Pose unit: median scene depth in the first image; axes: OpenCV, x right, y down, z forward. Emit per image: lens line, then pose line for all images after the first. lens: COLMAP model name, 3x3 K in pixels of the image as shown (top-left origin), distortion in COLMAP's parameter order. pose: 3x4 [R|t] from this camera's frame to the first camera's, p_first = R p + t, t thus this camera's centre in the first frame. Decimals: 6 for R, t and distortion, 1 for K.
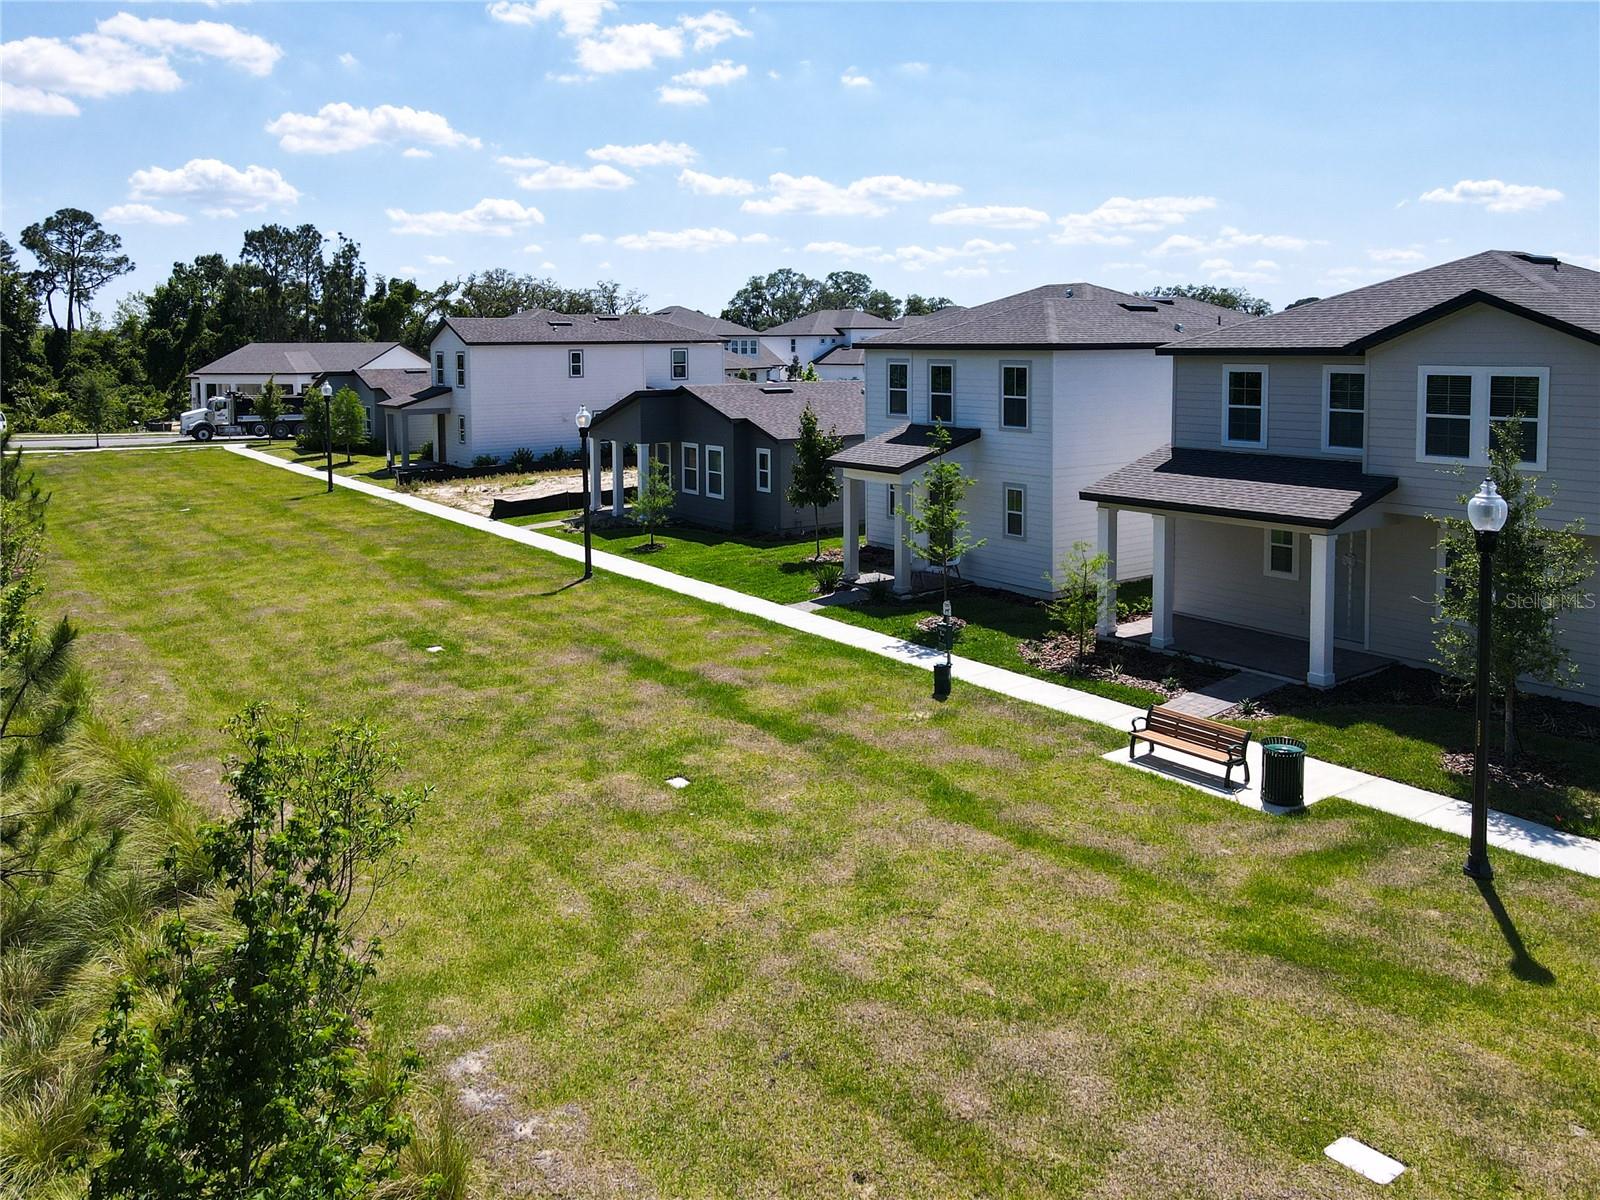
lens RADIAL K [[1272.6, 0, 789.9], [0, 1272.6, 431.3], [0, 0, 1]] dist [0.010228, 0.008760]
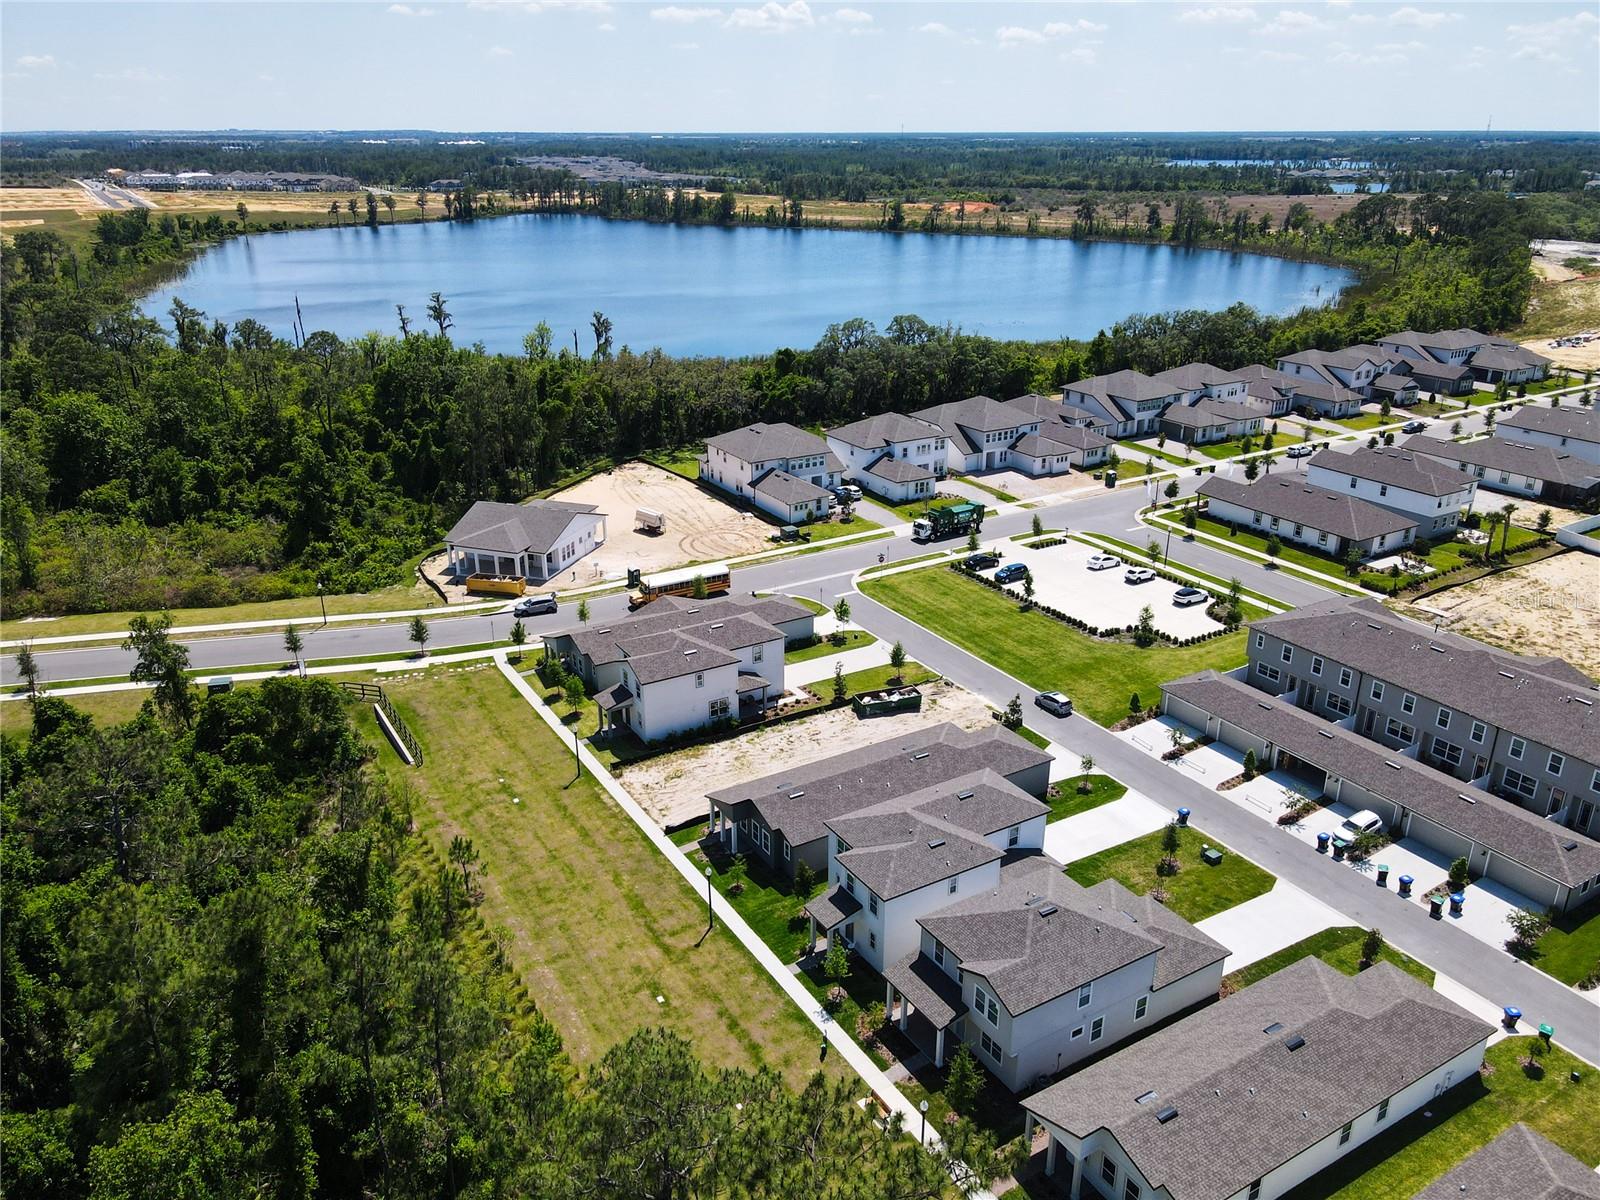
lens RADIAL K [[1197.1, 0, 791.2], [0, 1197.1, 602.2], [0, 0, 1]] dist [-0.000911, 0.031559]
pose [[0.996553, 0.030683, -0.077082, 0.207689], [-0.005740, 0.952374, 0.304880, -1.573464], [0.082765, -0.303386, 0.949266, -1.326714]]
